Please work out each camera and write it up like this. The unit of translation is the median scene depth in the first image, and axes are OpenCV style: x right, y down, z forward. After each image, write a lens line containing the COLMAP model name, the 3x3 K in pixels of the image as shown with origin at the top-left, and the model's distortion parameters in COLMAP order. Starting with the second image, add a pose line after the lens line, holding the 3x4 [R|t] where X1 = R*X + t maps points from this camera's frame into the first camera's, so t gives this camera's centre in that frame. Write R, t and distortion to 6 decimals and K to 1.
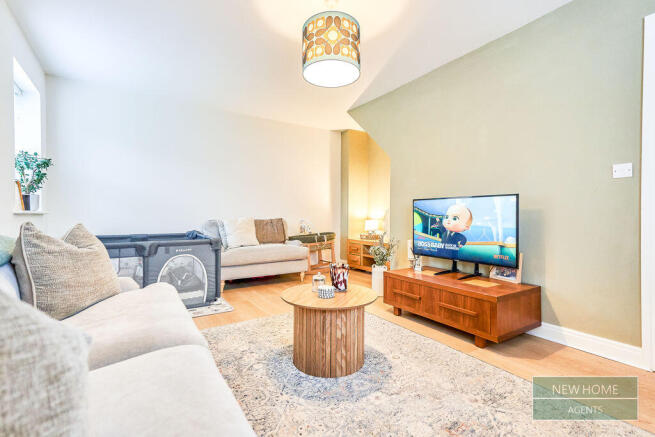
lens RADIAL K [[307.5, 0, 327.1], [0, 307.5, 217.5], [0, 0, 1]] dist [0.023140, 0.000111]
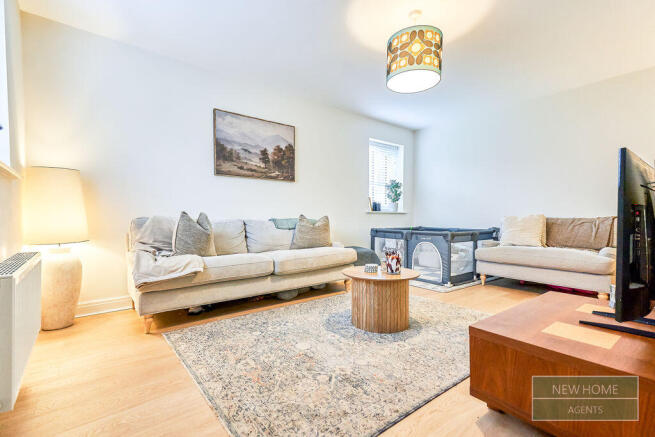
lens RADIAL K [[307.5, 0, 325.2], [0, 307.5, 217.8], [0, 0, 1]] dist [0.023140, 0.000111]
pose [[0.090712, 0.010380, -0.995823, 1.200014], [-0.008841, 0.999915, 0.009617, 0.007387], [0.995838, 0.007931, 0.090796, 0.617375]]
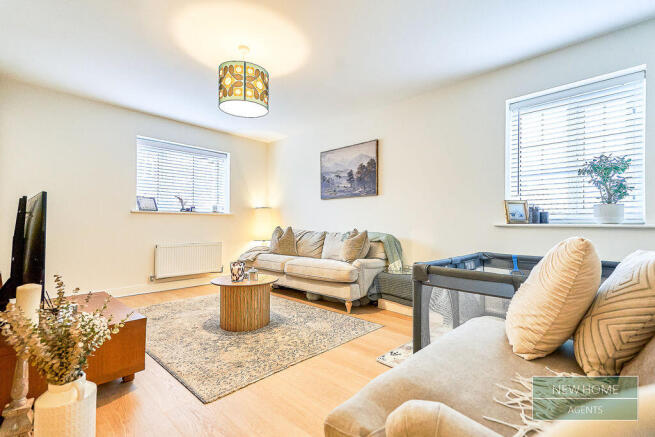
lens RADIAL K [[307.5, 0, 326.4], [0, 307.5, 220.4], [0, 0, 1]] dist [0.023140, 0.000111]
pose [[-0.977669, -0.011521, -0.209833, -0.054623], [-0.008549, 0.999850, -0.015063, -0.012569], [0.209975, -0.012933, -0.977621, 2.395331]]
